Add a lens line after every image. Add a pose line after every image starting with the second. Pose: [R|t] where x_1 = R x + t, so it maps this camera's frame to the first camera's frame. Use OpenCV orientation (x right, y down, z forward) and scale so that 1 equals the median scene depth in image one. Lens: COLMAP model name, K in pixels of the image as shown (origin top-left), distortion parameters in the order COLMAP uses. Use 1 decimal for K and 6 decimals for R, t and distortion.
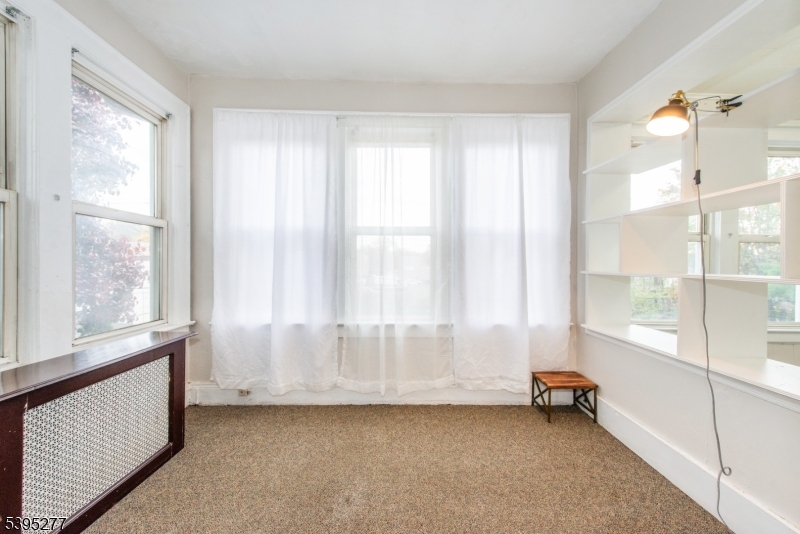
lens RADIAL K [[322.1, 0, 402.7], [0, 322.1, 269.3], [0, 0, 1]] dist [0.001504, -0.000702]
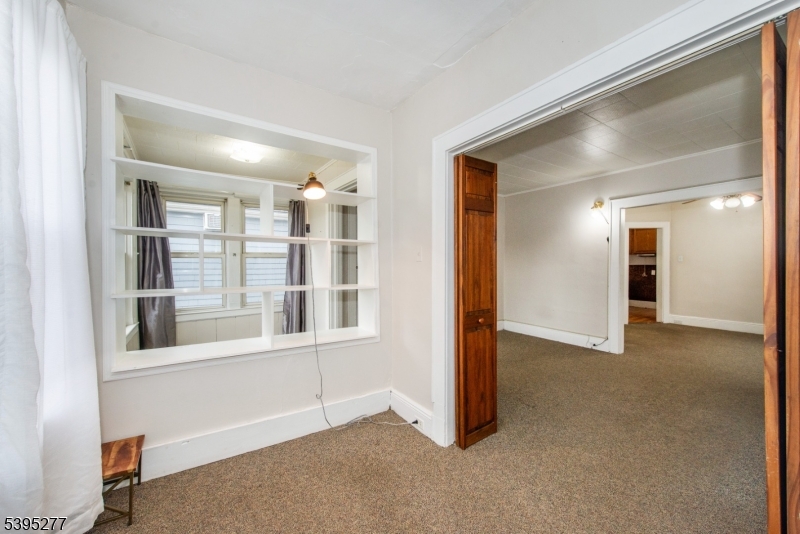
lens RADIAL K [[312.4, 0, 400.0], [0, 312.4, 267.0], [0, 0, 1]] dist [0.000834, -0.000021]
pose [[-0.546333, -0.006082, 0.837546, -0.488622], [-0.001700, 0.999980, 0.006153, -0.082350], [-0.837566, 0.001938, -0.546333, 1.078274]]
